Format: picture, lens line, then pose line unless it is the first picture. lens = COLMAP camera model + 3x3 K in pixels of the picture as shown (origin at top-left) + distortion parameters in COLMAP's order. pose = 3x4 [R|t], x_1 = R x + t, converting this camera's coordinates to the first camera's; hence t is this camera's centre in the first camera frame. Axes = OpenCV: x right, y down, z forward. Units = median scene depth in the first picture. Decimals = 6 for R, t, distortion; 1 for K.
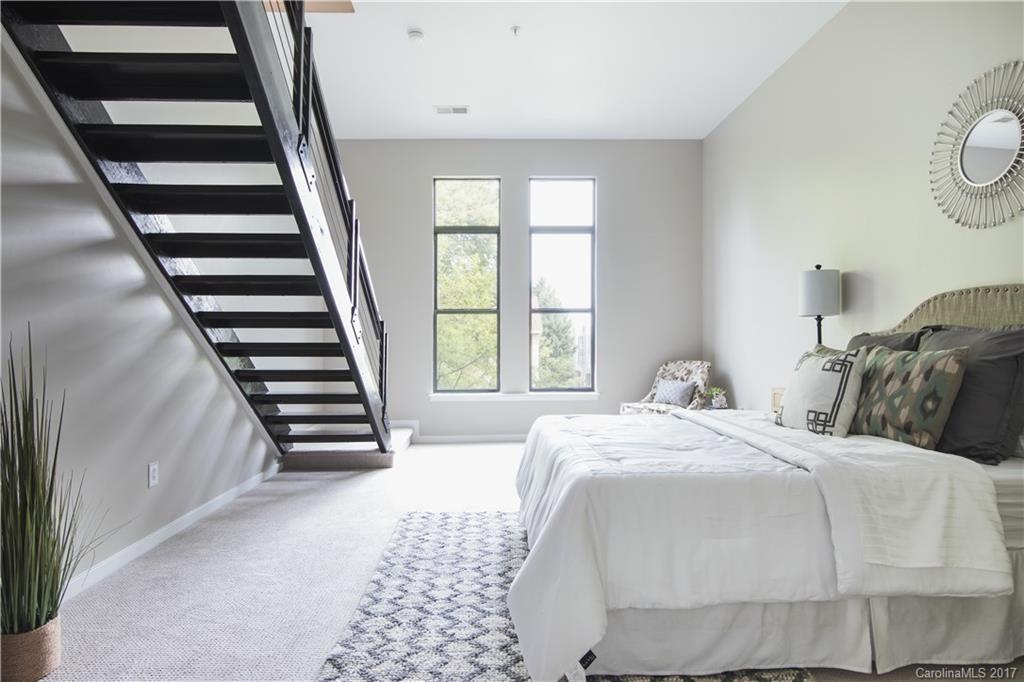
lens RADIAL K [[570.5, 0, 512.0], [0, 570.5, 341.0], [0, 0, 1]] dist [-0.006042, -0.000353]
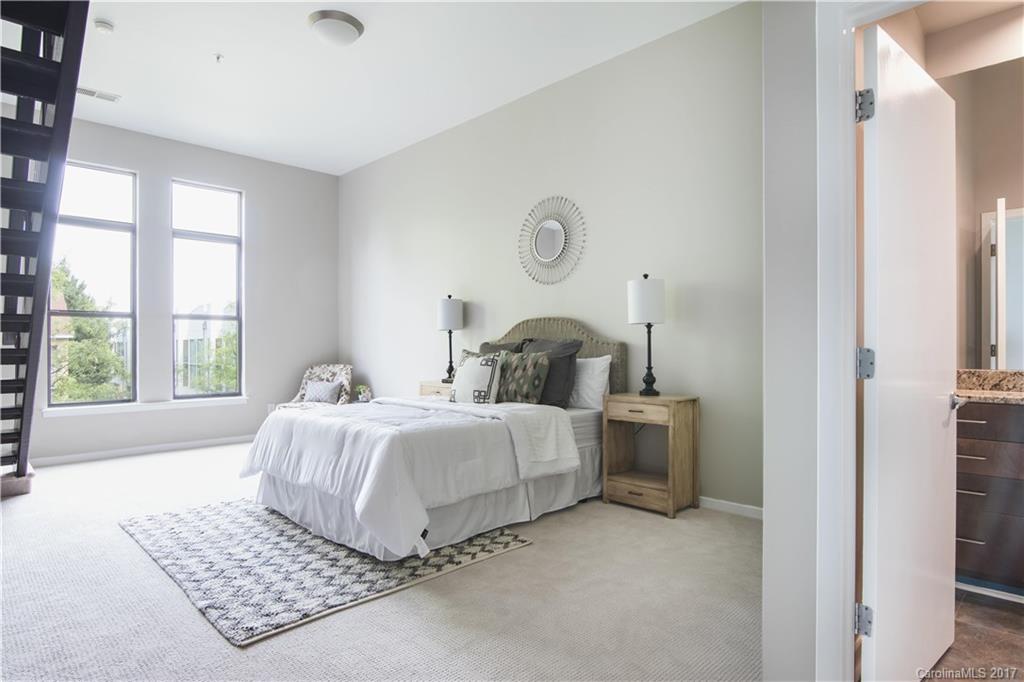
lens RADIAL K [[580.0, 0, 512.0], [0, 580.0, 341.0], [0, 0, 1]] dist [-0.004346, -0.000813]
pose [[0.728714, 0.009342, 0.684755, -0.495641], [-0.000959, 0.999920, -0.012620, 0.002547], [-0.684818, 0.008540, 0.728665, -0.254585]]
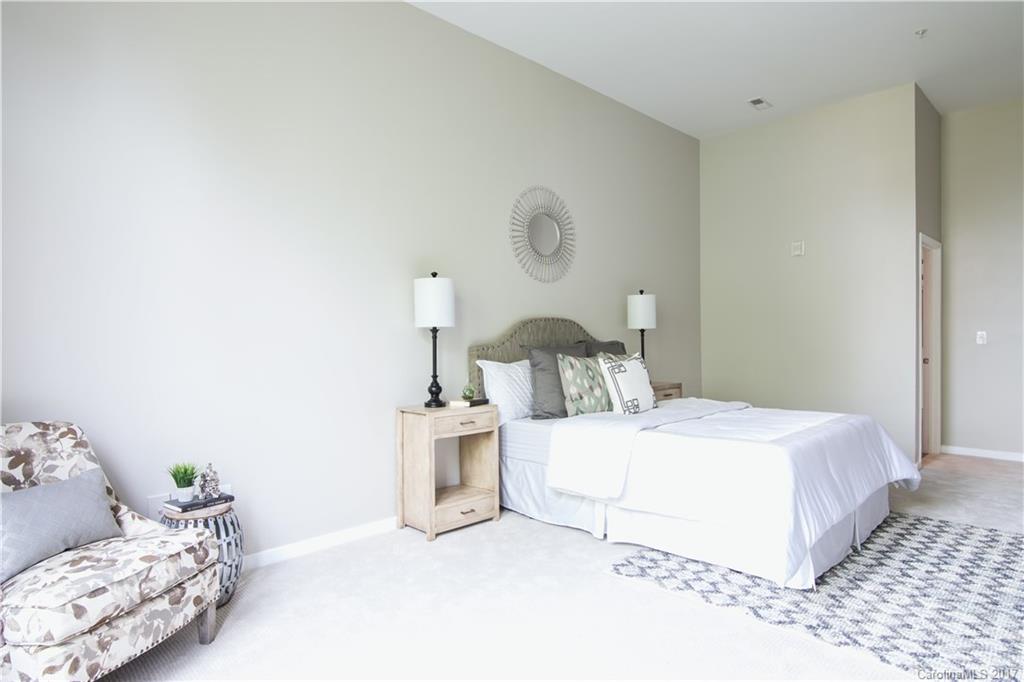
lens RADIAL K [[550.5, 0, 579.9], [0, 550.5, 359.0], [0, 0, 1]] dist [0.000984, 0.000320]
pose [[-0.713107, 0.010391, 0.700978, -0.320858], [0.023557, 0.999681, 0.009146, 0.010340], [-0.700659, 0.023035, -0.713124, 2.011679]]
